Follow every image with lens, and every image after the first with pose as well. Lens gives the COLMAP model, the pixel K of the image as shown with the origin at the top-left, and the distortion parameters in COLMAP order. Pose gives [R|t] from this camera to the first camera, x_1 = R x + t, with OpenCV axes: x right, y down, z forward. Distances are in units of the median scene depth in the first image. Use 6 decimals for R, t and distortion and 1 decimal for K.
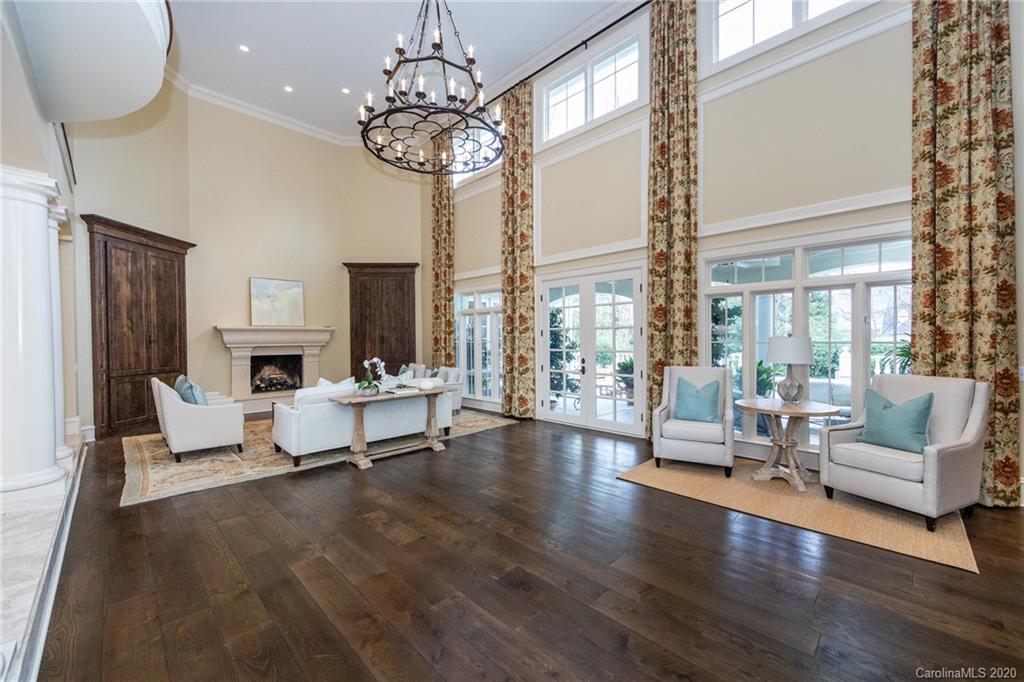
lens RADIAL K [[400.2, 0, 512.2], [0, 400.2, 342.6], [0, 0, 1]] dist [-0.003197, 0.000359]
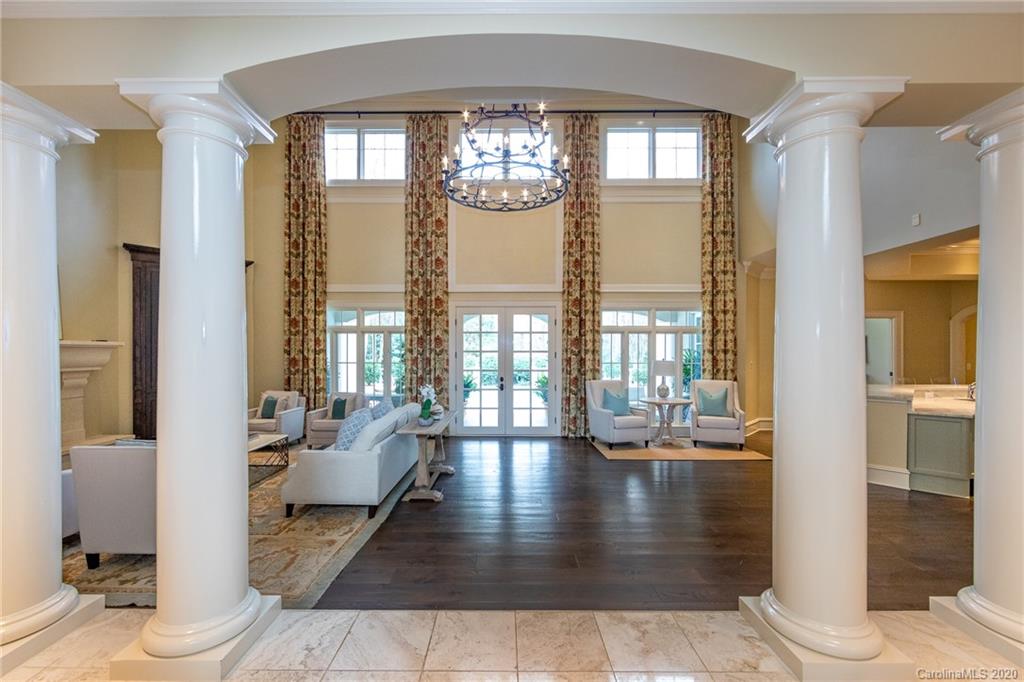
lens RADIAL K [[410.2, 0, 500.4], [0, 410.2, 354.2], [0, 0, 1]] dist [-0.002388, 0.000039]
pose [[0.714348, 0.006261, 0.699763, -0.786705], [0.000905, 0.999951, -0.009871, -0.018572], [-0.699790, 0.007685, 0.714307, 0.165587]]
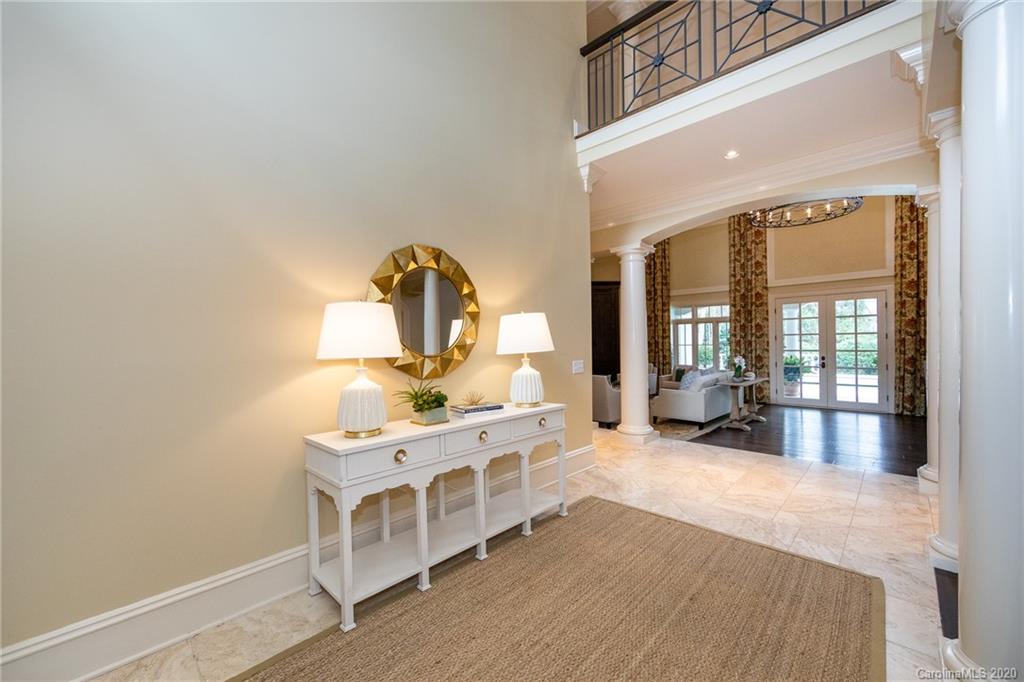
lens RADIAL K [[400.2, 0, 512.2], [0, 400.2, 342.6], [0, 0, 1]] dist [-0.003197, 0.000359]
pose [[0.999933, -0.004359, 0.010728, -1.035941], [0.004501, 0.999902, -0.013247, 0.007307], [-0.010670, 0.013294, 0.999855, -0.390241]]
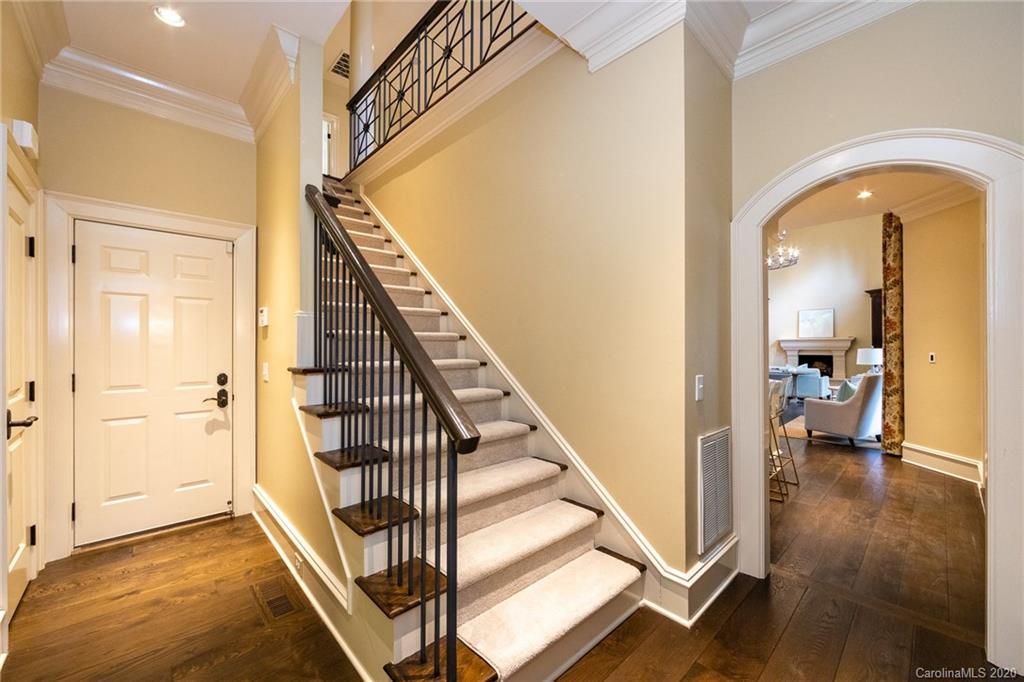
lens RADIAL K [[402.1, 0, 517.9], [0, 402.1, 342.9], [0, 0, 1]] dist [-0.002672, -0.000266]
pose [[-0.030299, 0.000883, -0.999540, 1.760137], [-0.006172, 0.999980, 0.001071, -0.021348], [0.999522, 0.006201, -0.030293, -0.287537]]
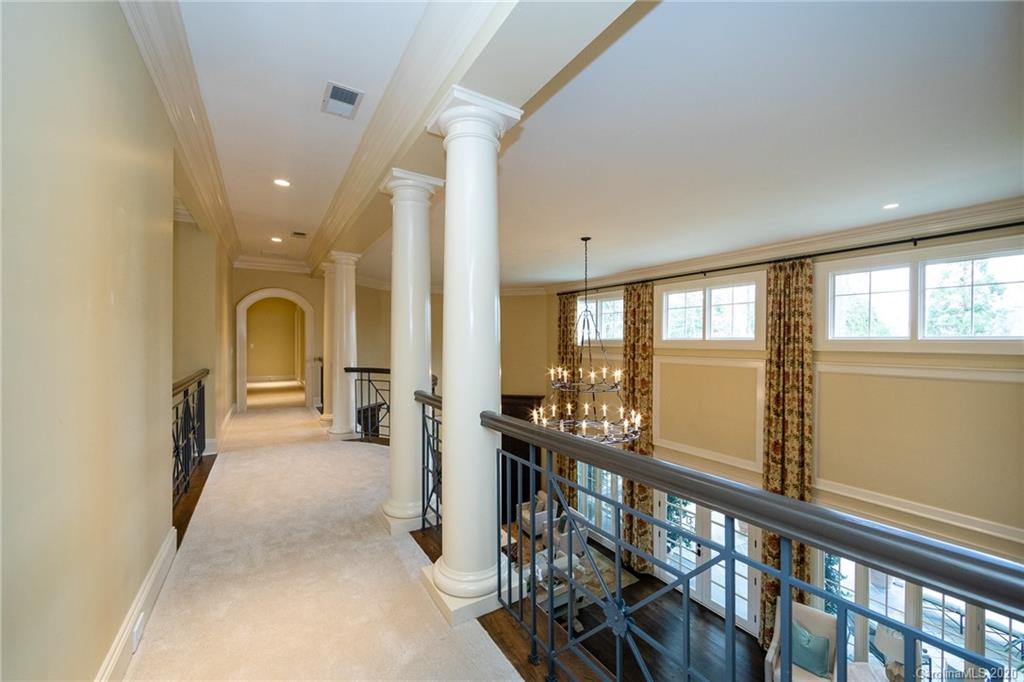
lens RADIAL K [[400.2, 0, 512.2], [0, 400.2, 342.6], [0, 0, 1]] dist [-0.003197, 0.000359]
pose [[0.972808, 0.010288, -0.231384, -0.099197], [-0.011176, 0.999934, -0.002527, -0.618516], [0.231343, 0.005044, 0.972859, -0.285272]]
